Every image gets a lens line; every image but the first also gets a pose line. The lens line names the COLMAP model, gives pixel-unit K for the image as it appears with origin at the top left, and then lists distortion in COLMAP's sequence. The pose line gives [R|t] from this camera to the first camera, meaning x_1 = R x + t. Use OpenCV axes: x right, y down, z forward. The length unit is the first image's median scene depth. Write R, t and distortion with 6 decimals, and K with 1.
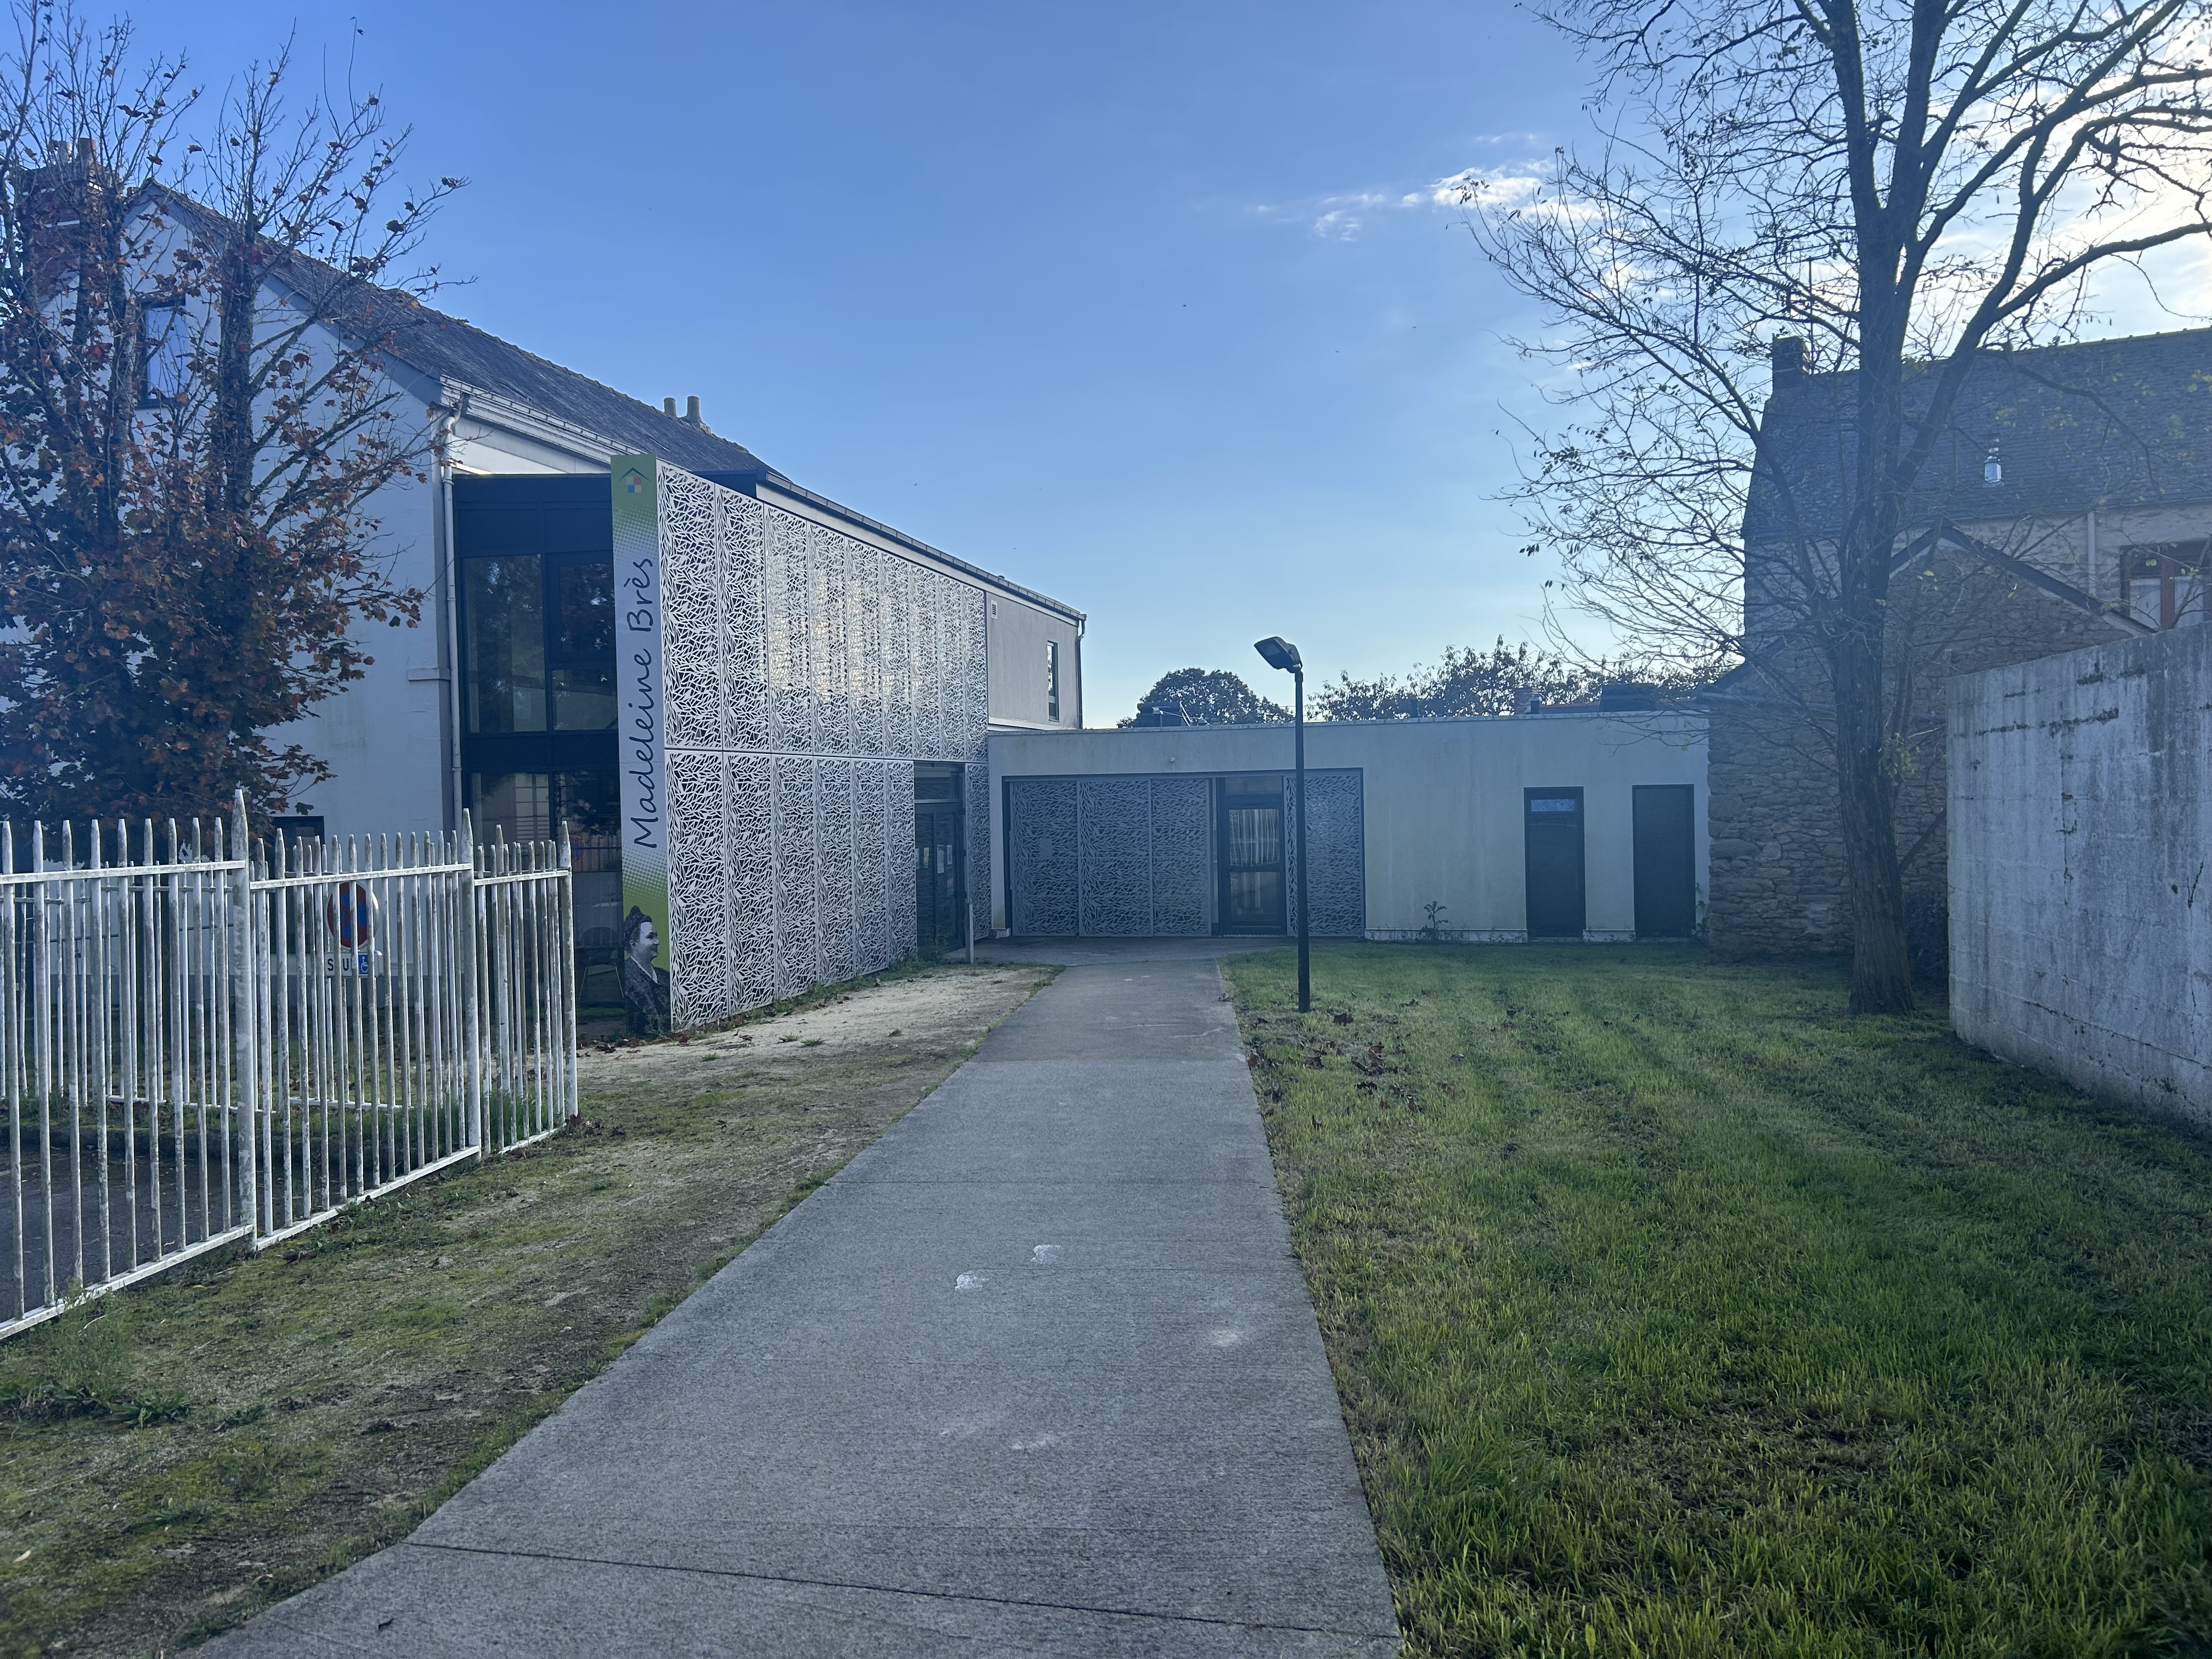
lens RADIAL K [[1662.7, 0, 1106.0], [0, 1662.7, 829.5], [0, 0, 1]] dist [0.094964, -0.121351]
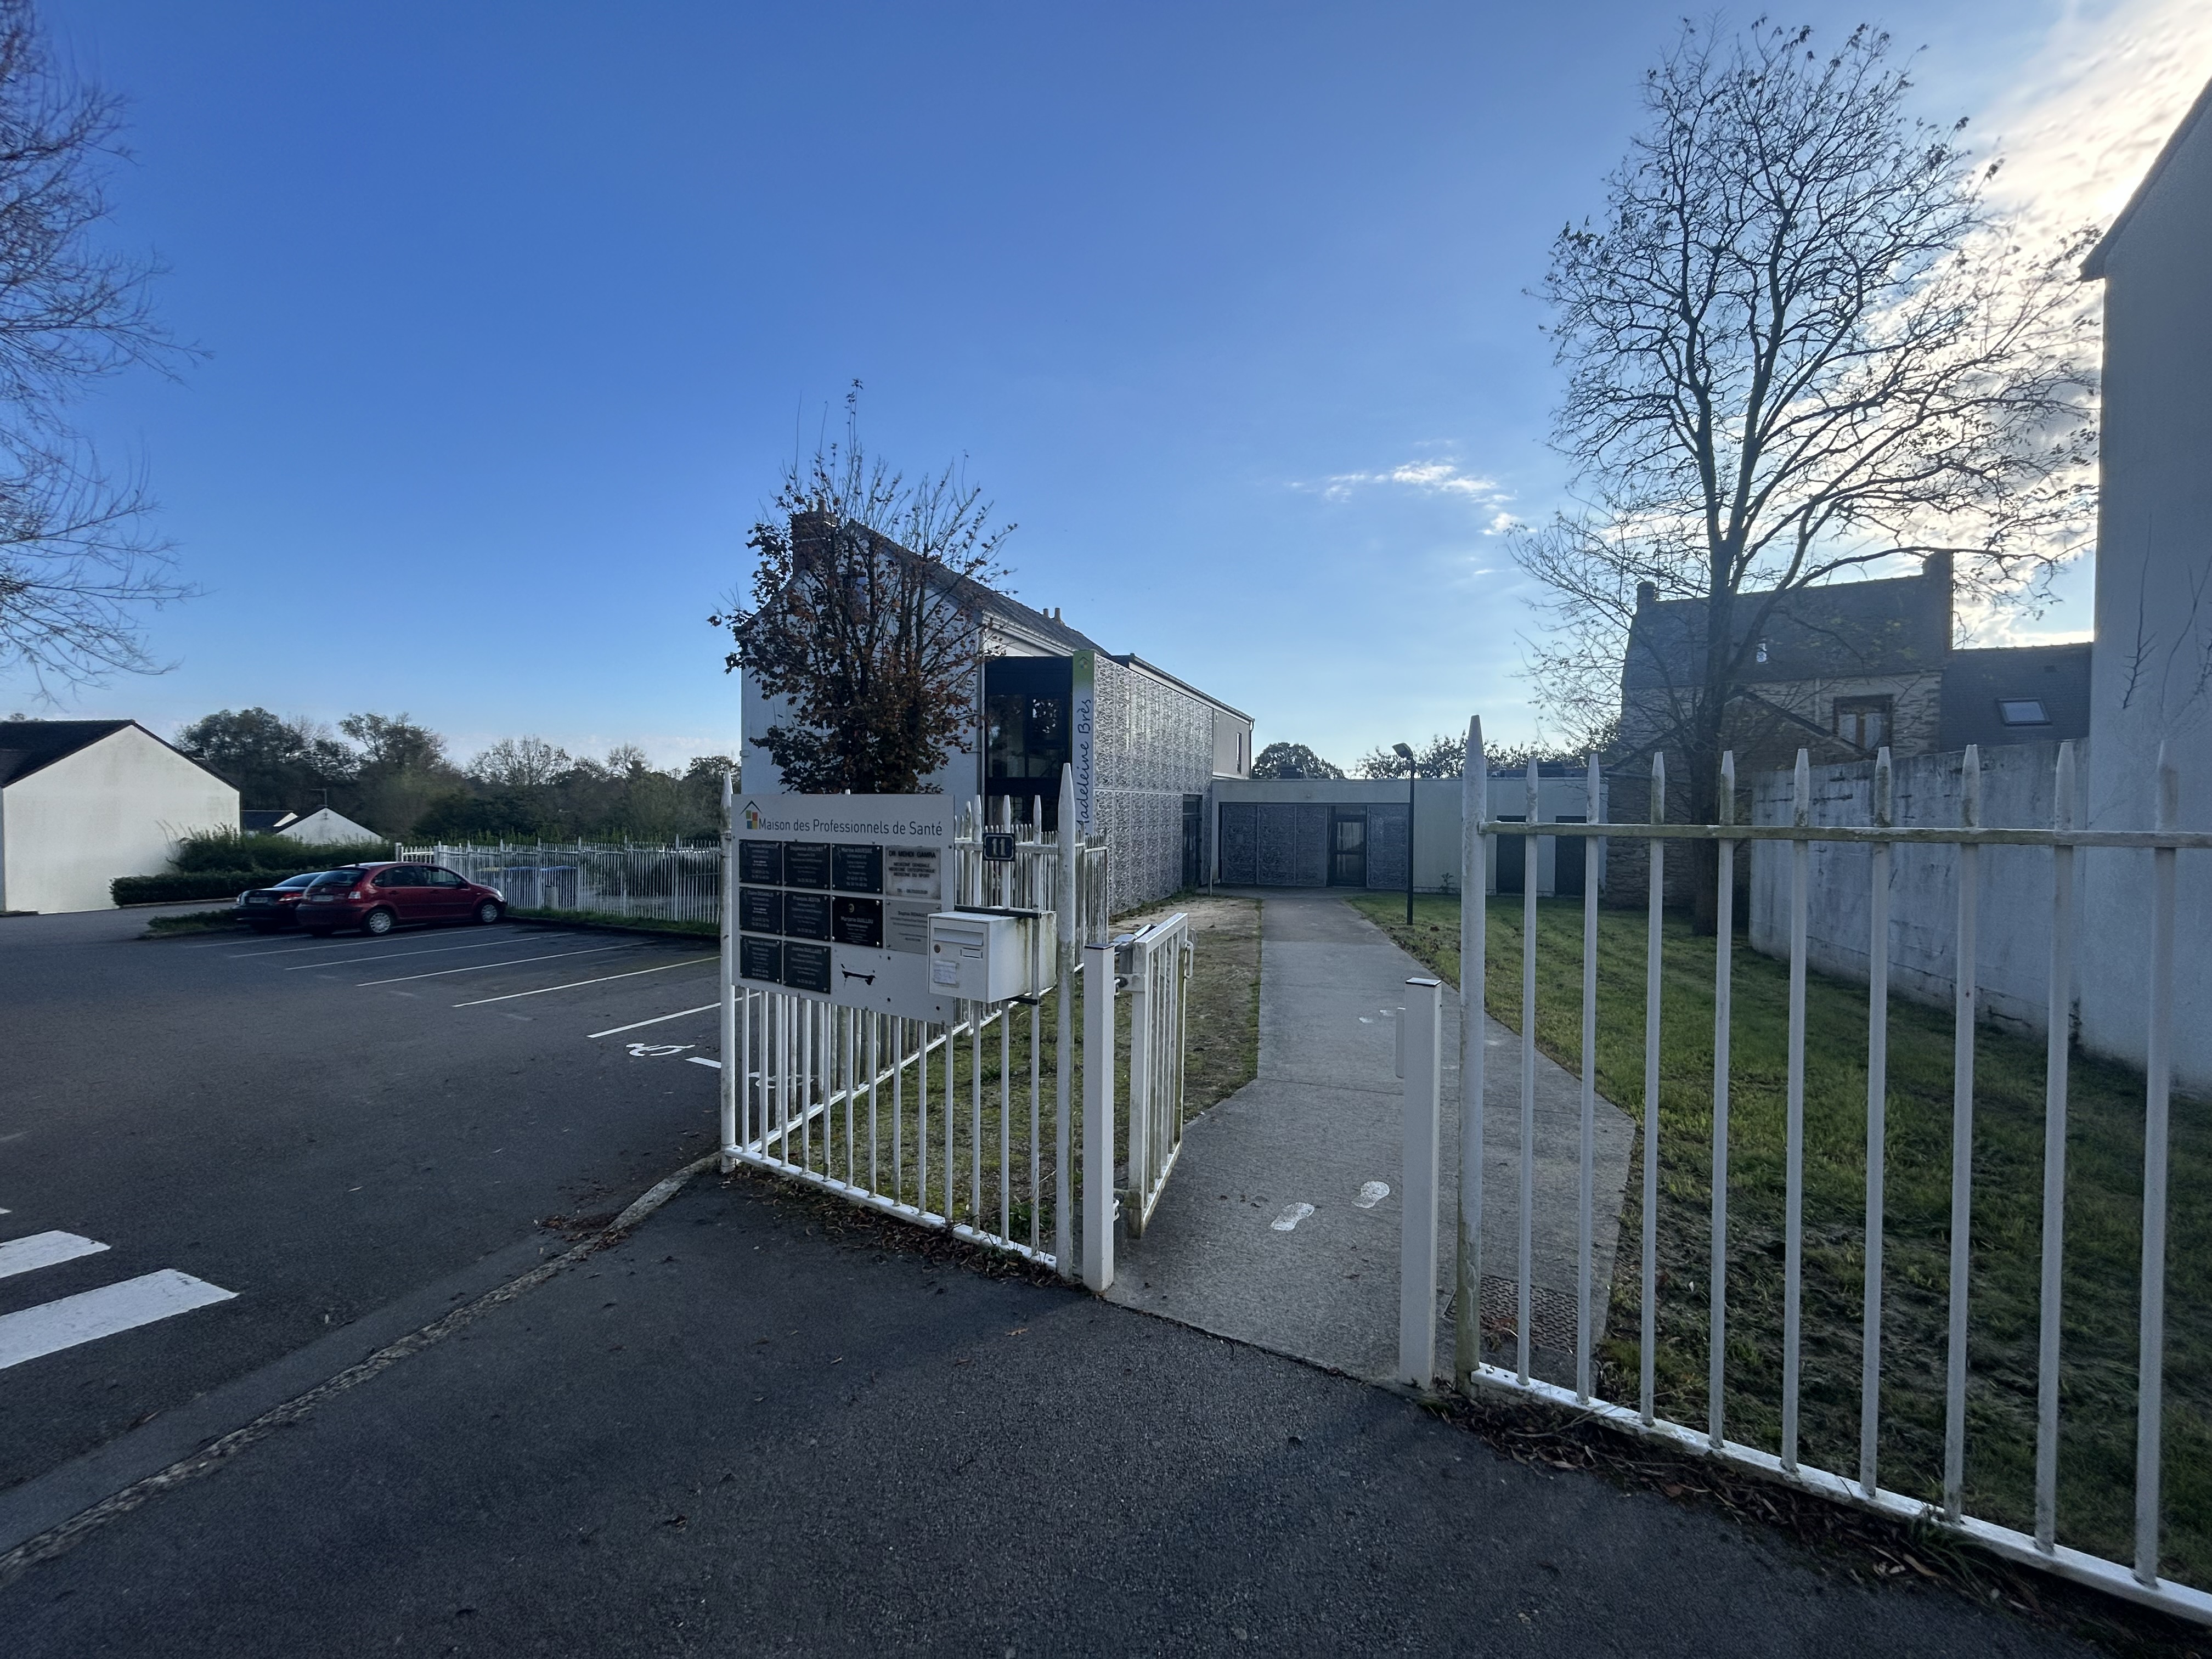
lens RADIAL K [[900.8, 0, 1106.0], [0, 900.8, 829.5], [0, 0, 1]] dist [-0.001011, -0.000137]
pose [[0.991999, 0.029161, -0.122833, -0.090731], [-0.028555, 0.999570, 0.006693, -0.003883], [0.122976, -0.003132, 0.992405, -0.111640]]
